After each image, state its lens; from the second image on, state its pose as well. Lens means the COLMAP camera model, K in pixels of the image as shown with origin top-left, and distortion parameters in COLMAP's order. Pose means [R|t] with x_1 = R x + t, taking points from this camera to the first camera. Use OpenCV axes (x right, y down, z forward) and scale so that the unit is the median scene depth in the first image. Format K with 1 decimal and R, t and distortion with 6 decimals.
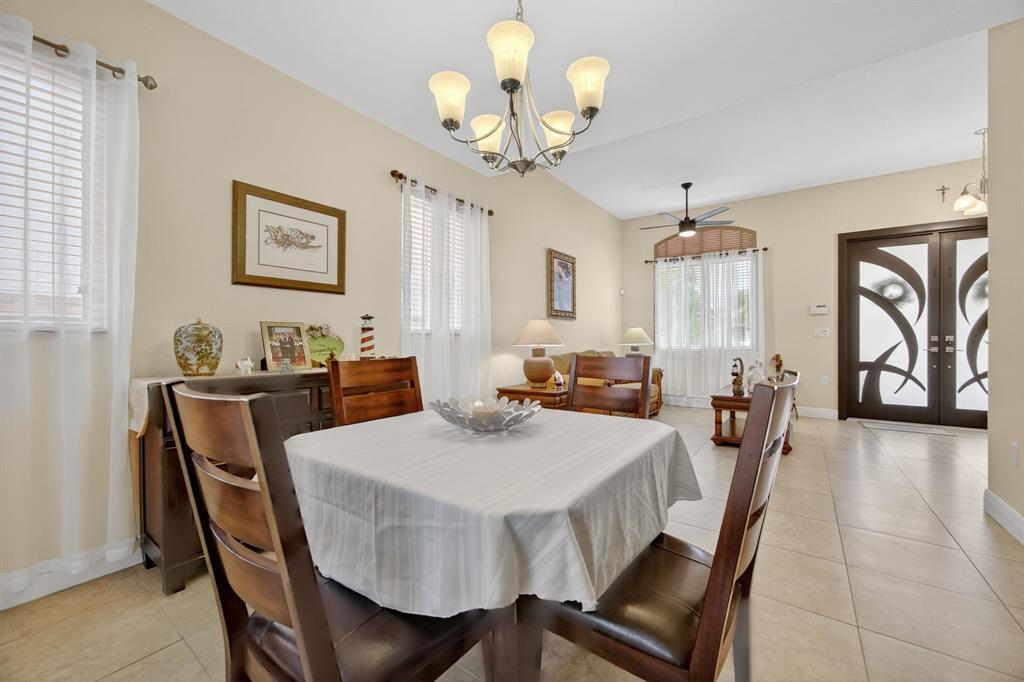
lens RADIAL K [[403.1, 0, 516.1], [0, 403.1, 340.1], [0, 0, 1]] dist [-0.014882, 0.002726]
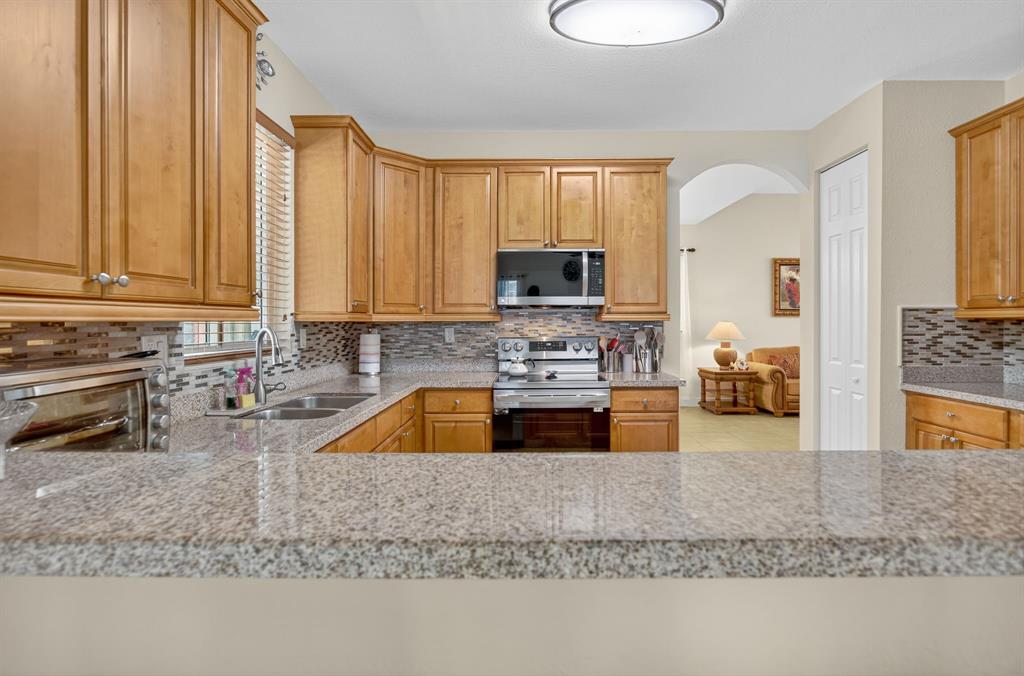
lens RADIAL K [[504.3, 0, 521.8], [0, 504.3, 322.0], [0, 0, 1]] dist [-0.004768, 0.001026]
pose [[0.573583, 0.001697, -0.819146, 0.868527], [-0.001533, 0.999998, 0.000998, -0.039117], [0.819146, 0.000684, 0.573584, -0.463160]]
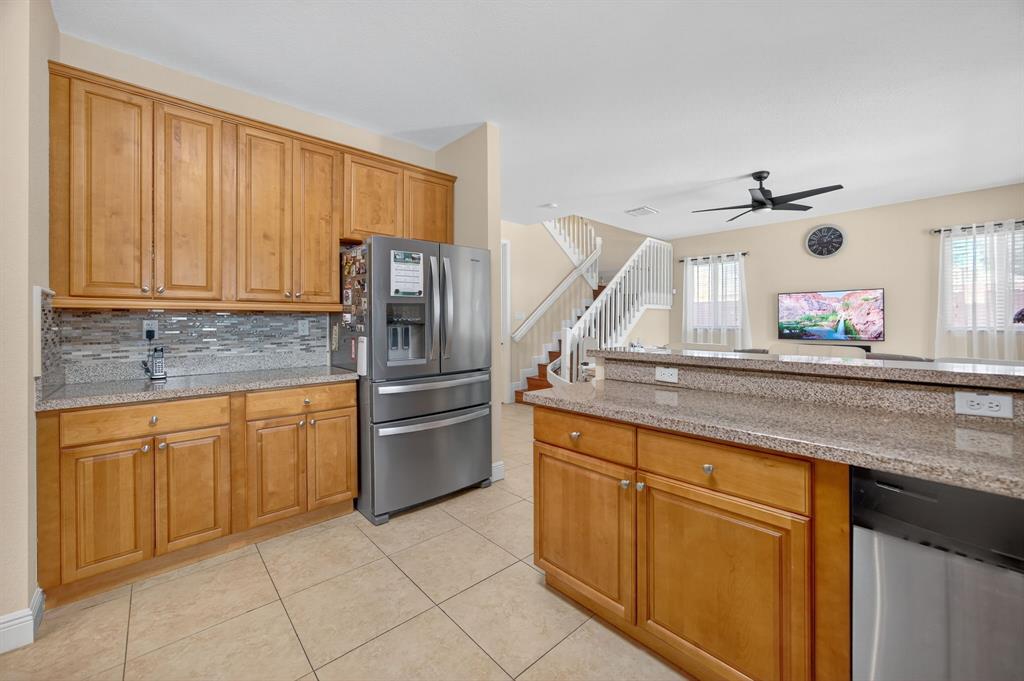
lens RADIAL K [[403.1, 0, 498.4], [0, 403.1, 320.8], [0, 0, 1]] dist [-0.014882, 0.002726]
pose [[0.204433, 0.006373, 0.978860, 0.409955], [0.006278, 0.999950, -0.007822, -0.026325], [-0.978861, 0.007745, 0.204382, -0.175435]]
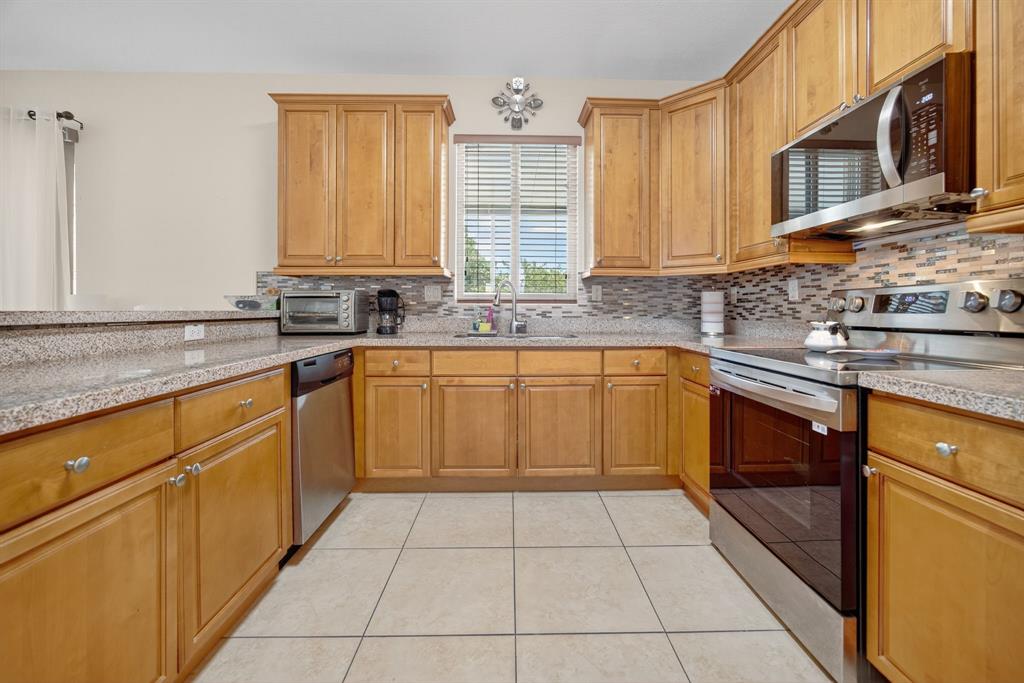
lens RADIAL K [[403.1, 0, 516.9], [0, 403.1, 309.4], [0, 0, 1]] dist [-0.014882, 0.002726]
pose [[-0.796036, 0.002247, -0.605245, 0.688734], [-0.002616, 0.999971, 0.007153, 0.000118], [0.605243, 0.007277, -0.796007, 0.049599]]
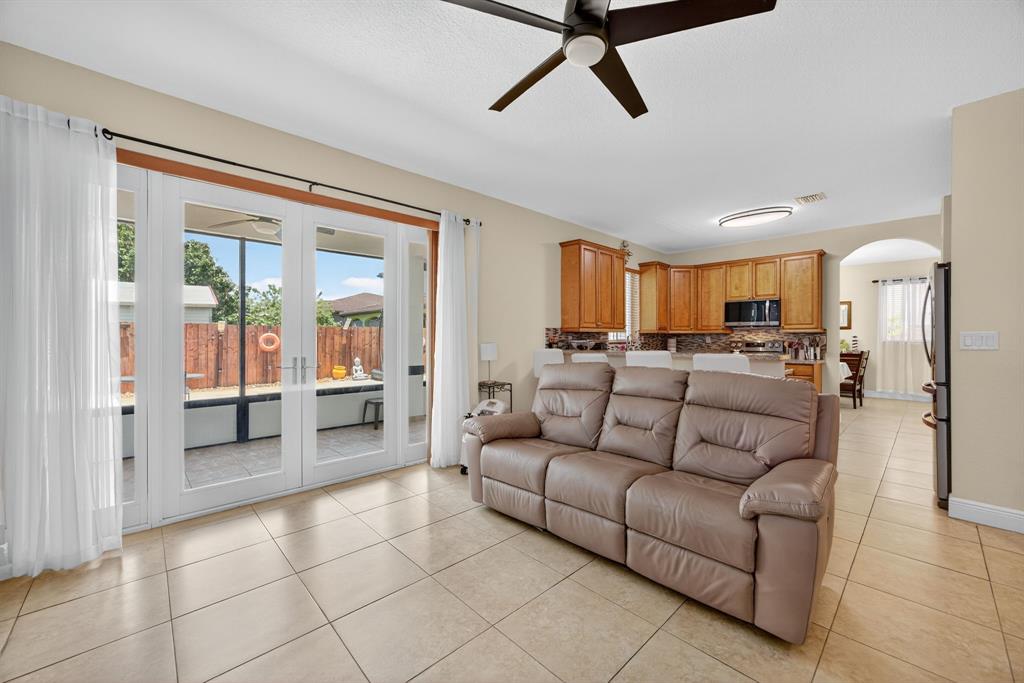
lens RADIAL K [[403.1, 0, 516.0], [0, 403.1, 335.1], [0, 0, 1]] dist [-0.014882, 0.002726]
pose [[-0.176467, -0.005950, -0.984289, 1.623428], [-0.004029, 0.999978, -0.005322, -0.024159], [0.984298, 0.003027, -0.176487, -0.513180]]
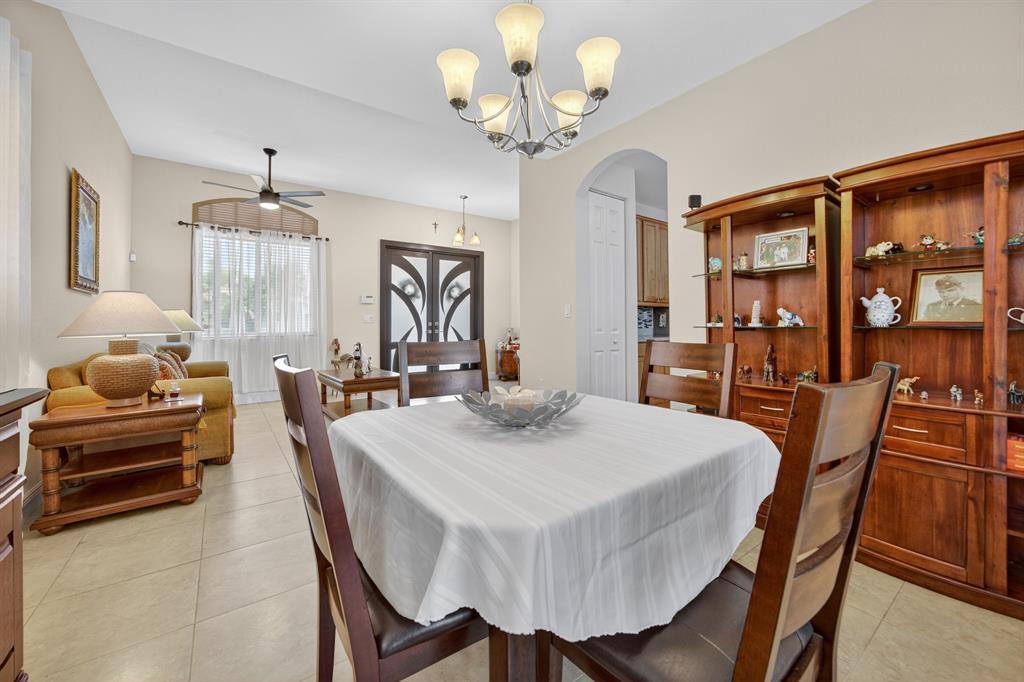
lens RADIAL K [[403.1, 0, 531.0], [0, 403.1, 320.3], [0, 0, 1]] dist [-0.014882, 0.002726]
pose [[0.298310, 0.007415, 0.954440, -0.254097], [0.006422, 0.999932, -0.009776, -0.000289], [-0.954447, 0.009046, 0.298242, 0.195325]]
